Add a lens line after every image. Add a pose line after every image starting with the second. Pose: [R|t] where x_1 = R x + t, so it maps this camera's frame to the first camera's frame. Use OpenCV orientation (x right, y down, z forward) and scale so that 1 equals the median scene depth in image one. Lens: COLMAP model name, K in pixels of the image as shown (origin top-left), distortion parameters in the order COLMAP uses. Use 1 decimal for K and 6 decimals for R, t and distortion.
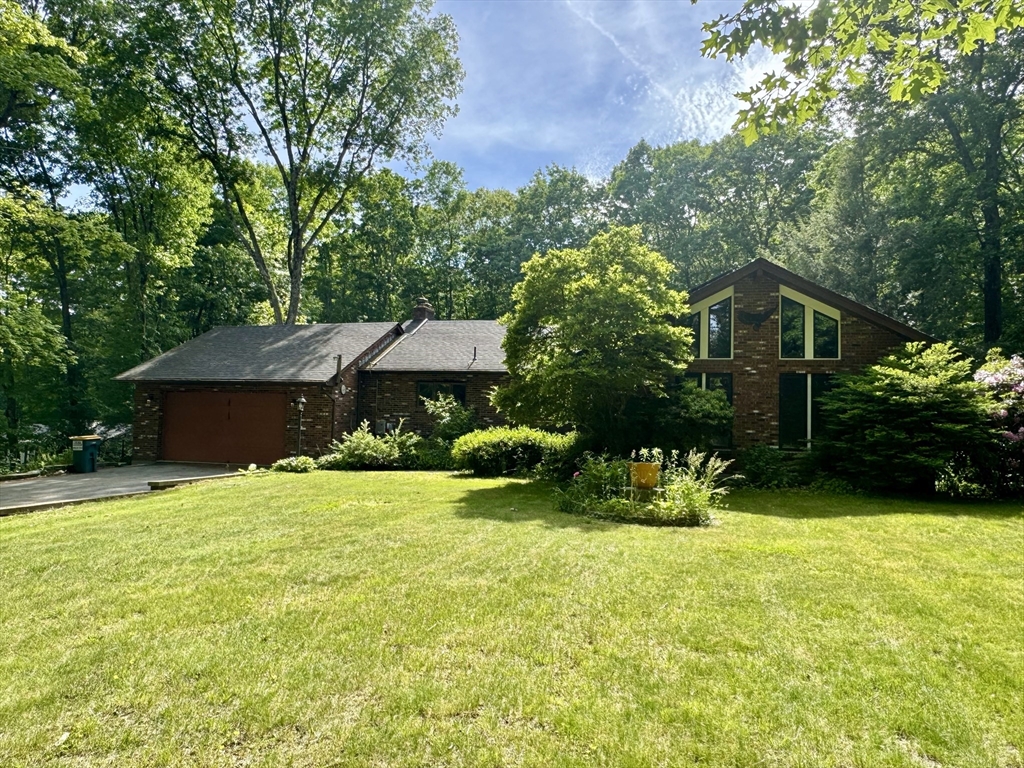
lens RADIAL K [[682.7, 0, 512.0], [0, 682.7, 384.0], [0, 0, 1]] dist [-0.001718, -0.001596]
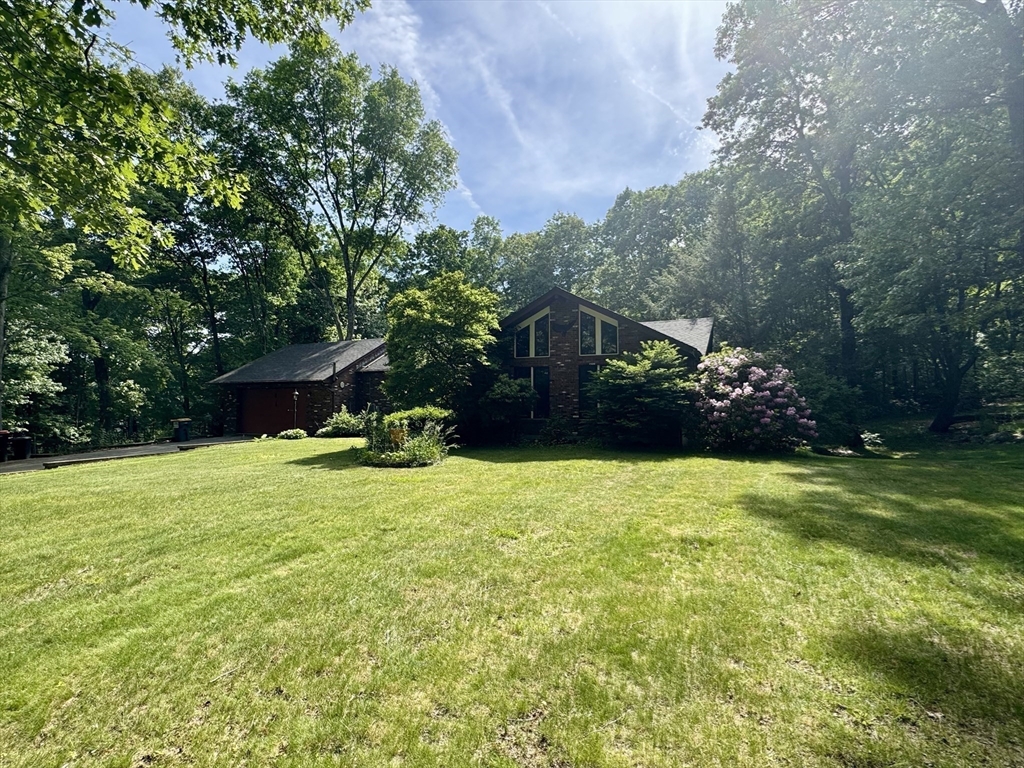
lens RADIAL K [[503.9, 0, 512.0], [0, 503.9, 384.0], [0, 0, 1]] dist [-0.029206, 0.000154]
pose [[0.989849, -0.032388, -0.138383, 0.239950], [0.035176, 0.999224, 0.017745, 0.000027], [0.137701, -0.022433, 0.990220, -0.045379]]
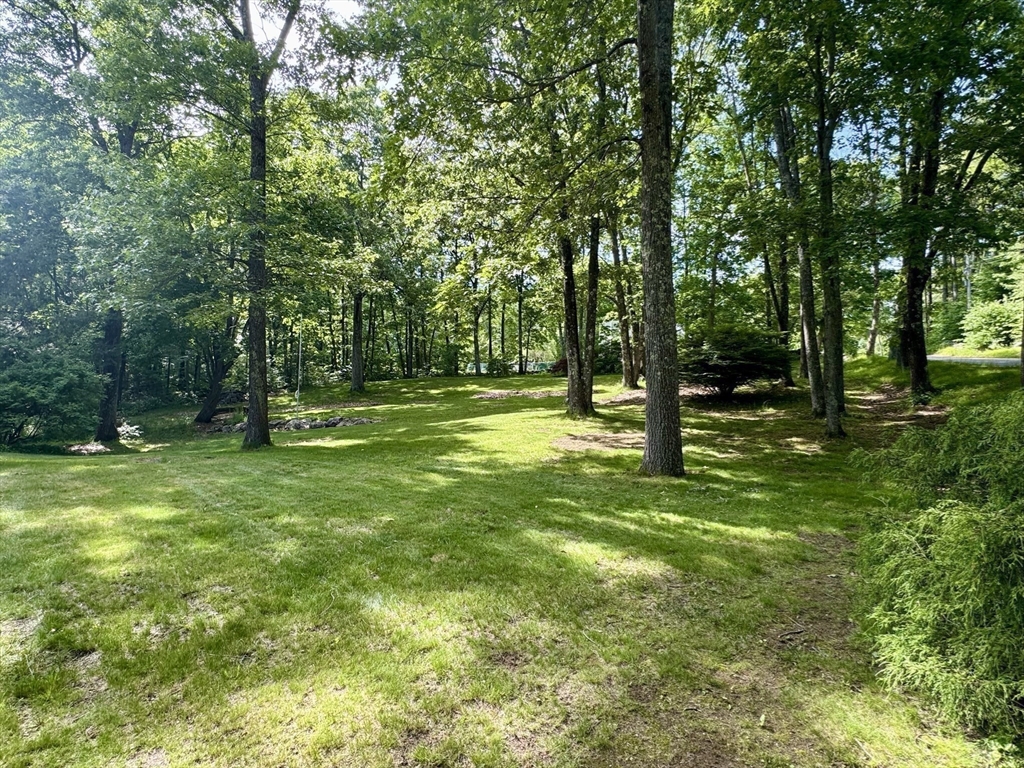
lens RADIAL K [[503.9, 0, 512.0], [0, 503.9, 384.0], [0, 0, 1]] dist [-0.029206, 0.000154]
pose [[0.468596, 0.021539, 0.883150, 0.288254], [-0.068584, 0.997572, 0.012061, 0.001717], [-0.880746, -0.066222, 0.468936, -0.034790]]
